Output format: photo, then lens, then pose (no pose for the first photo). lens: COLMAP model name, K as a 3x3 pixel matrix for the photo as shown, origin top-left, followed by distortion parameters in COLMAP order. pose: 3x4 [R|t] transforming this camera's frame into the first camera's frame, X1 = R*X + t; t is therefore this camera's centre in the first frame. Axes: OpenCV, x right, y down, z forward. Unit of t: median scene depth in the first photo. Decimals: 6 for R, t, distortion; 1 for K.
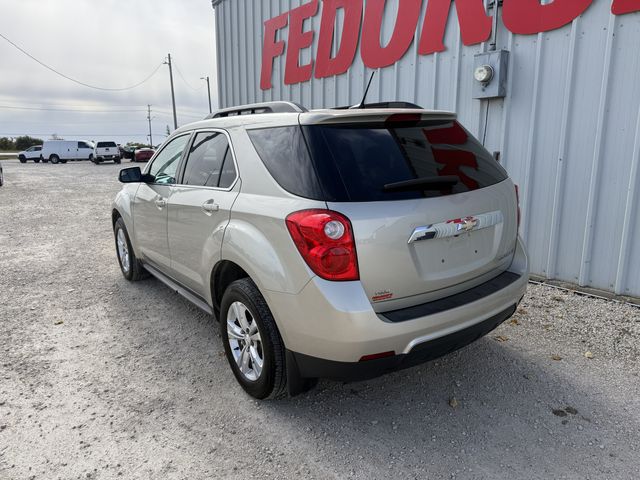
lens RADIAL K [[457.0, 0, 320.0], [0, 457.0, 240.0], [0, 0, 1]] dist [-0.003962, -0.006961]
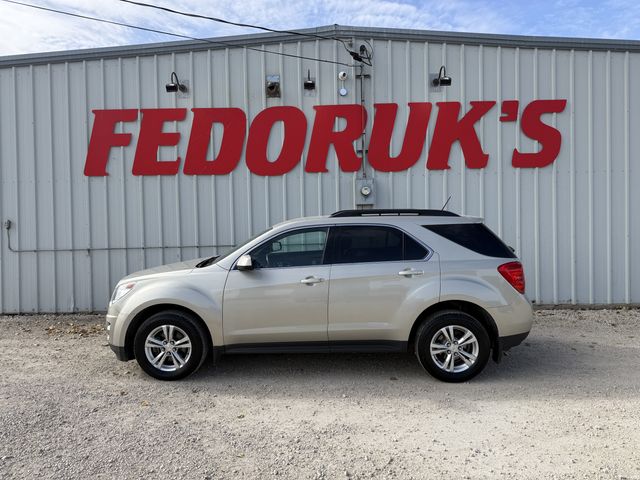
lens RADIAL K [[457.0, 0, 320.0], [0, 457.0, 240.0], [0, 0, 1]] dist [-0.003962, -0.006961]
pose [[0.596858, -0.017642, 0.802153, -0.974769], [0.171527, 0.979451, -0.106087, -0.039586], [-0.783798, 0.200910, 0.587619, 0.181084]]
